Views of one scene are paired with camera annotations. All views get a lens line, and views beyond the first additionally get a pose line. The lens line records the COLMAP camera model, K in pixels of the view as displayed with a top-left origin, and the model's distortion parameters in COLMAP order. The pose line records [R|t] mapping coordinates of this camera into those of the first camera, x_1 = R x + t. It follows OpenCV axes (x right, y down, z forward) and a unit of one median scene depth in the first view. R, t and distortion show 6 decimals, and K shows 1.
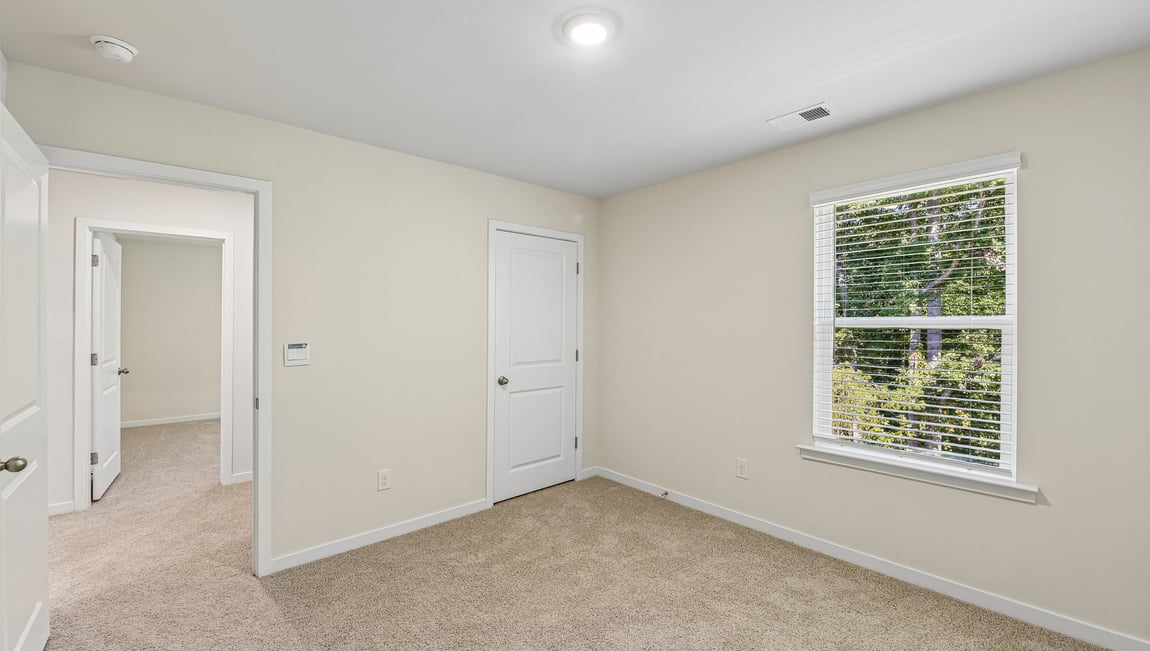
lens RADIAL K [[459.4, 0, 547.9], [0, 459.4, 322.4], [0, 0, 1]] dist [-0.013715, -0.001154]
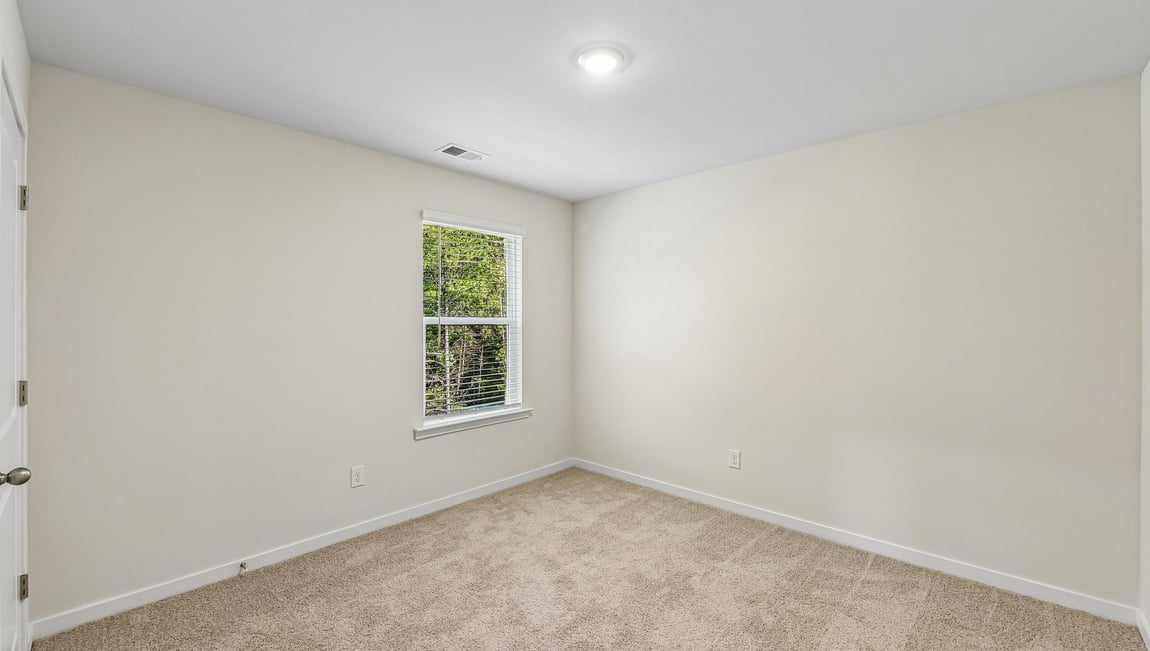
lens RADIAL K [[459.4, 0, 583.2], [0, 459.4, 330.4], [0, 0, 1]] dist [-0.013715, -0.001154]
pose [[-0.128936, -0.015638, 0.991530, -0.601233], [-0.003885, 0.999876, 0.015264, 0.005632], [-0.991645, -0.001884, -0.128981, 0.713811]]
